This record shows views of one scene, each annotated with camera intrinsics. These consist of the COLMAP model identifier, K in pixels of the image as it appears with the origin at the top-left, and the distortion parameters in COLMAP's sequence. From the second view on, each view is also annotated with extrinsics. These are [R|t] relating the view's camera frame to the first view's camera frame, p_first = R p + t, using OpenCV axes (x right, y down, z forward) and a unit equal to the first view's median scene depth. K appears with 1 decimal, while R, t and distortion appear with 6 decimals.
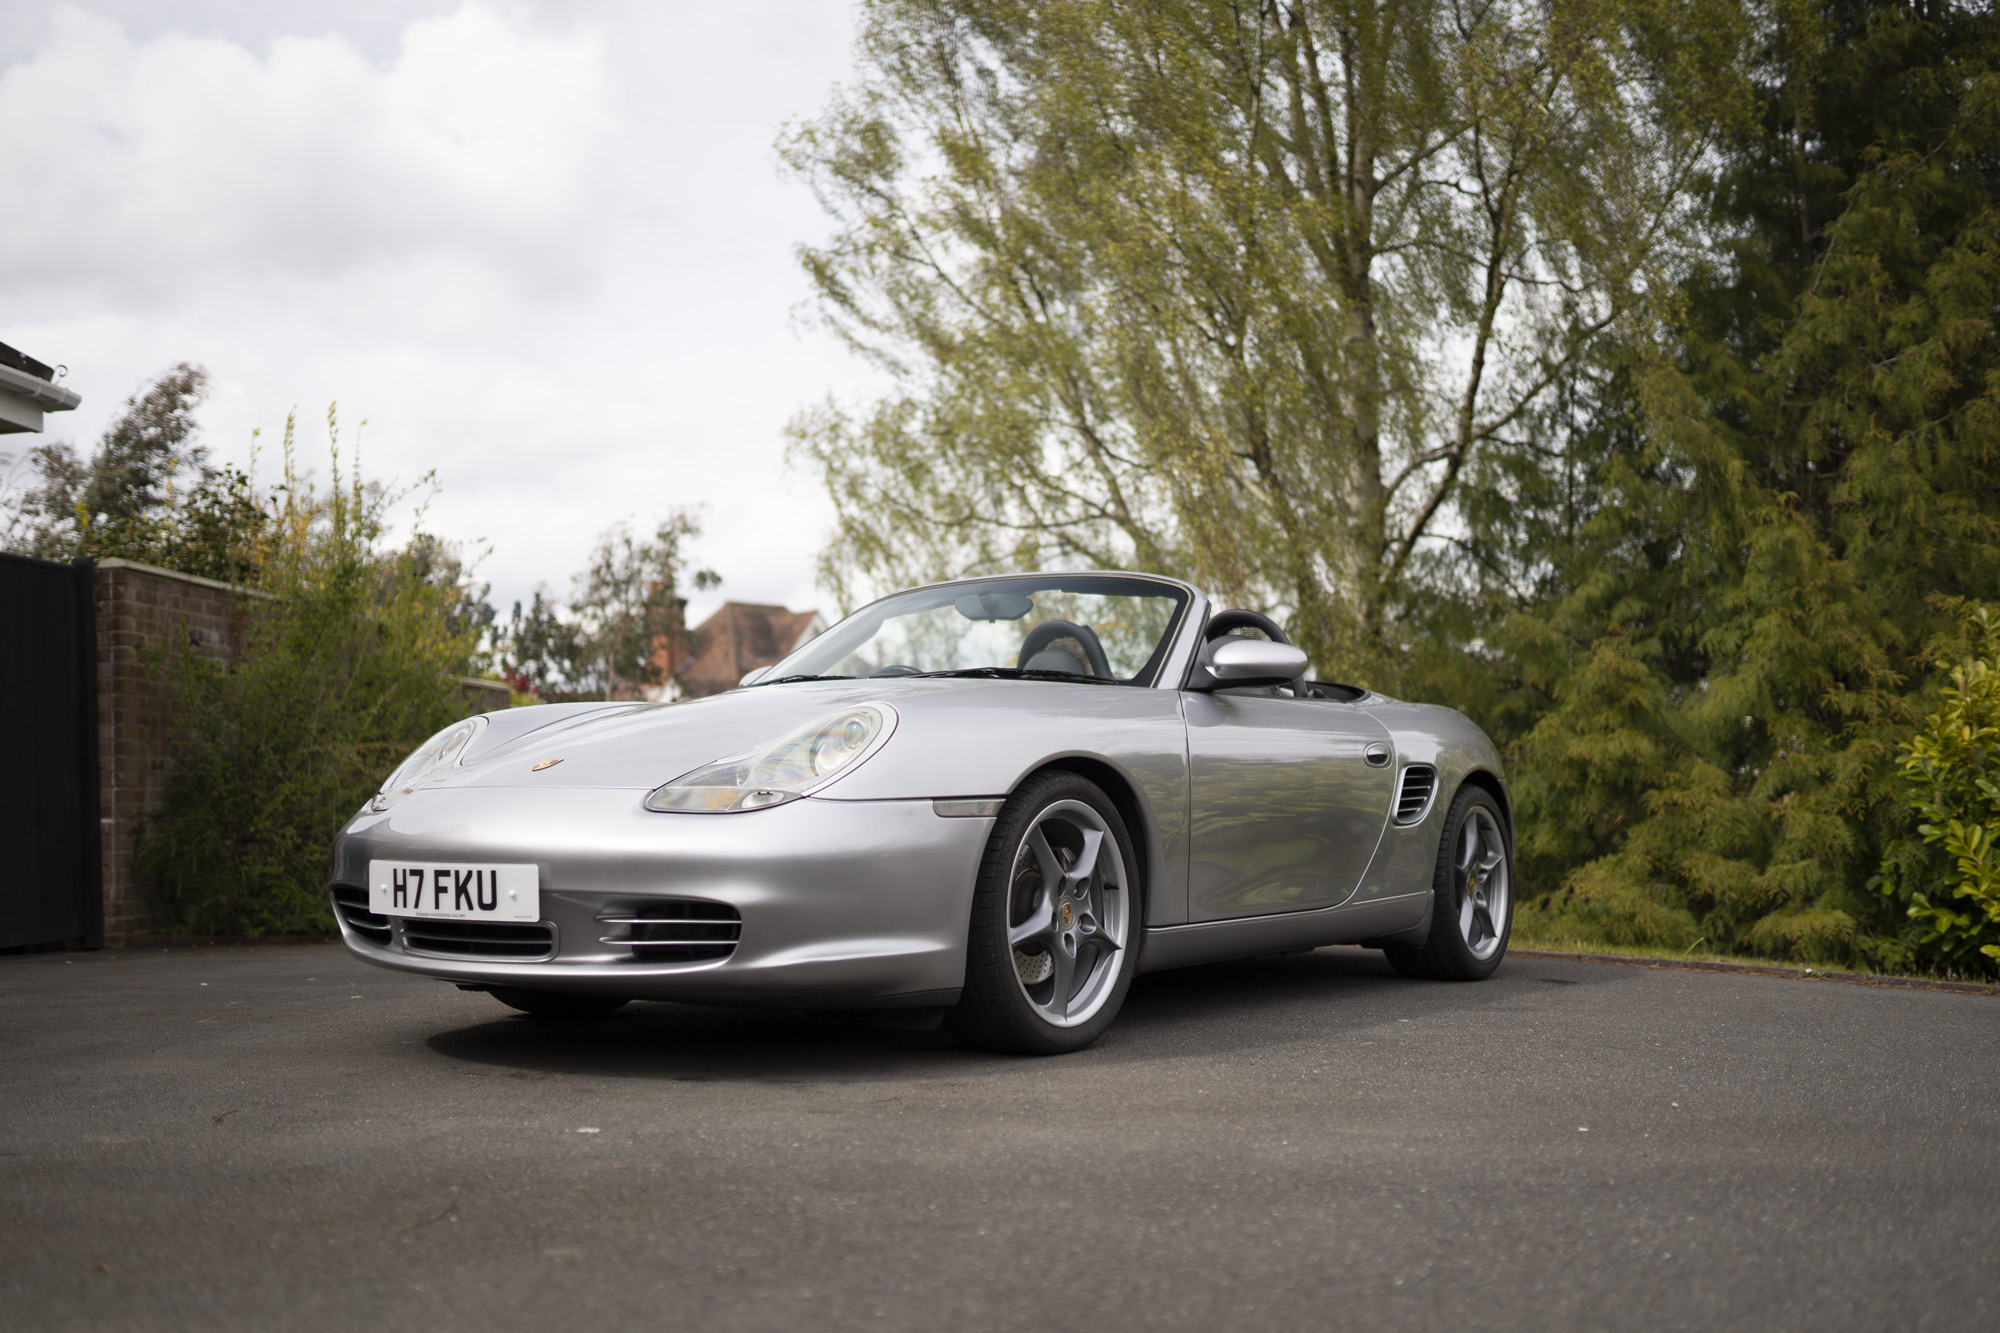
lens RADIAL K [[1912.8, 0, 990.9], [0, 1912.8, 663.5], [0, 0, 1]] dist [-0.026317, 0.000000]
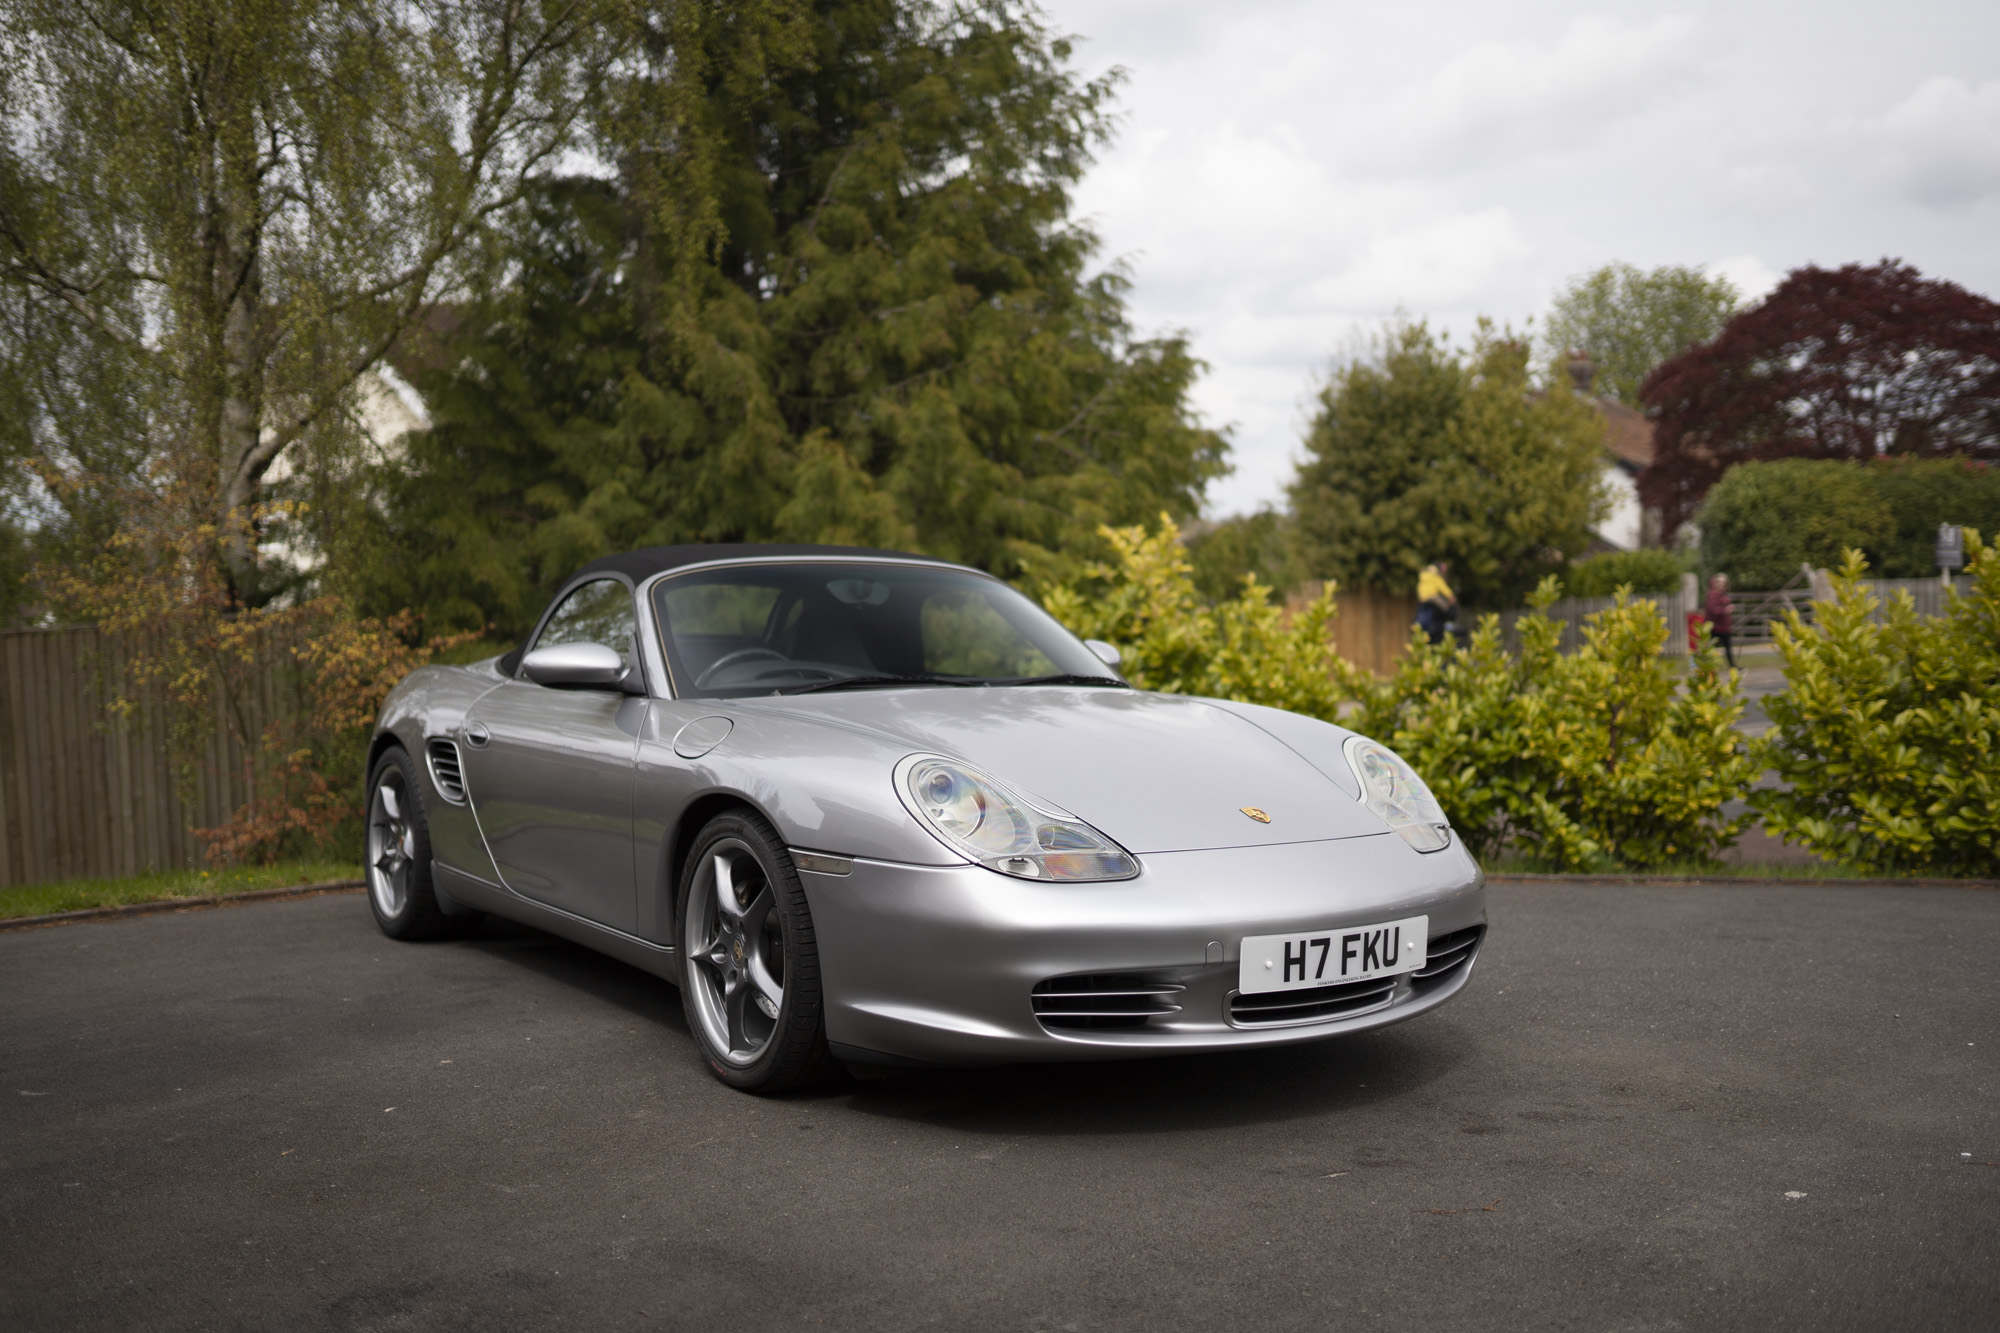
lens RADIAL K [[1912.8, 0, 1010.4], [0, 1912.8, 684.0], [0, 0, 1]] dist [-0.026317, 0.000000]
pose [[0.622926, -0.016711, 0.782102, -0.469669], [-0.069553, 0.994629, 0.076650, -0.035122], [-0.779182, -0.102144, 0.618418, 0.246864]]
